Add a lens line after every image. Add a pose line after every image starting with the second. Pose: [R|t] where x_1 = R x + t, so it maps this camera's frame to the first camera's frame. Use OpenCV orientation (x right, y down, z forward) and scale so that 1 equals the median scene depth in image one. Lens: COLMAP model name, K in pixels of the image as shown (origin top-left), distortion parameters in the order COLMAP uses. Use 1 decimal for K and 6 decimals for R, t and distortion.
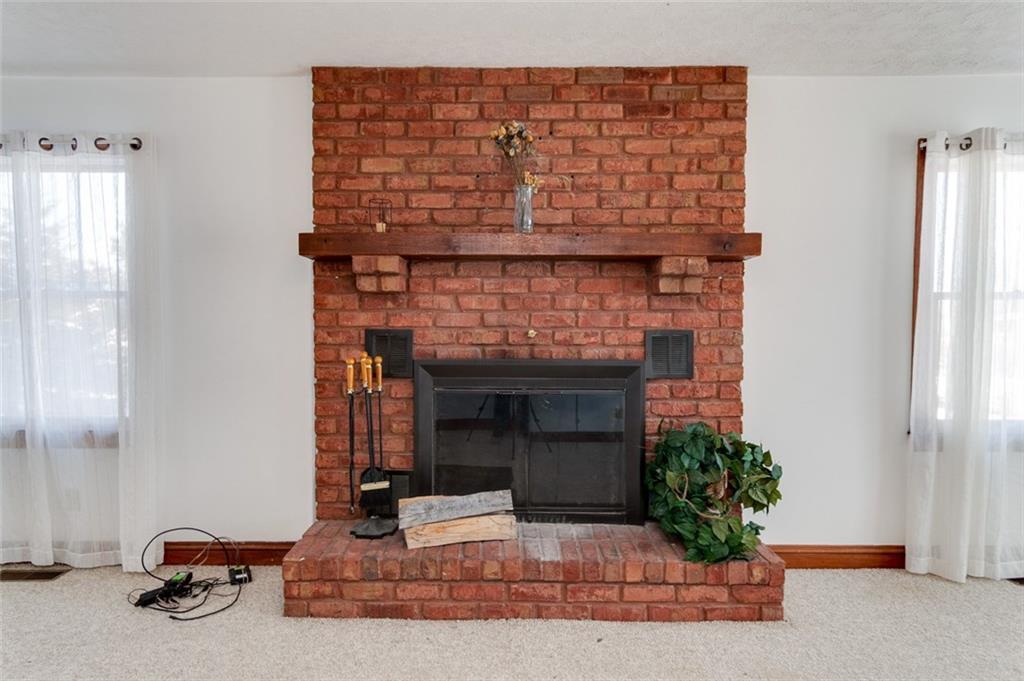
lens RADIAL K [[625.3, 0, 506.3], [0, 625.3, 332.2], [0, 0, 1]] dist [0.006671, 0.000911]
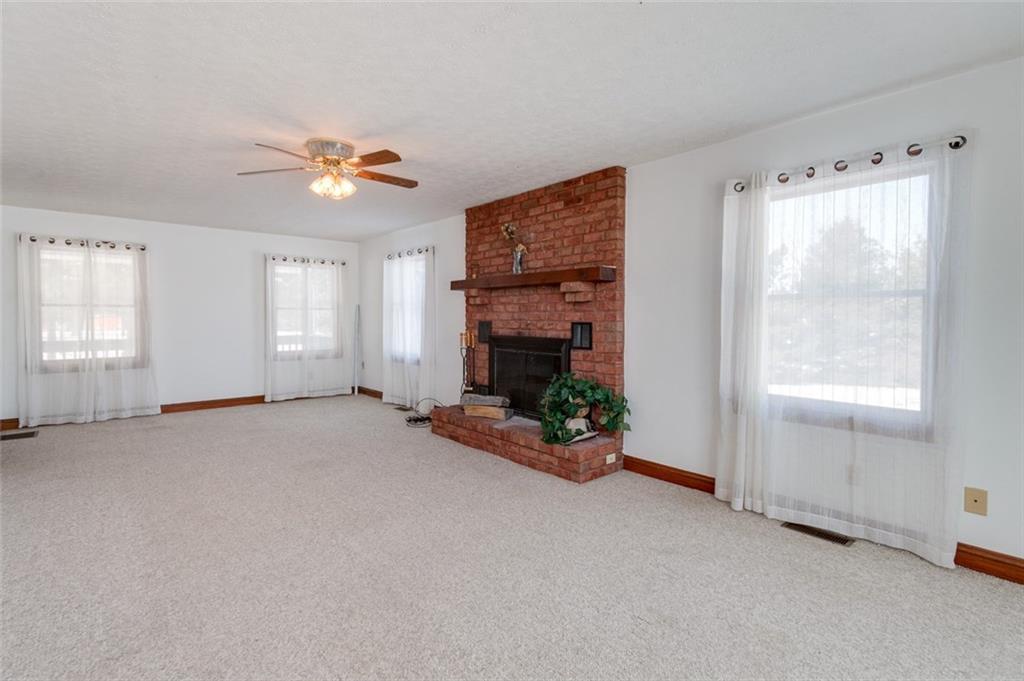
lens RADIAL K [[493.9, 0, 510.1], [0, 493.9, 321.1], [0, 0, 1]] dist [-0.000006, 0.000029]
pose [[0.654688, 0.004590, -0.755885, 1.193641], [-0.021017, 0.999706, -0.012132, 0.014876], [0.755607, 0.023829, 0.654592, -0.073438]]
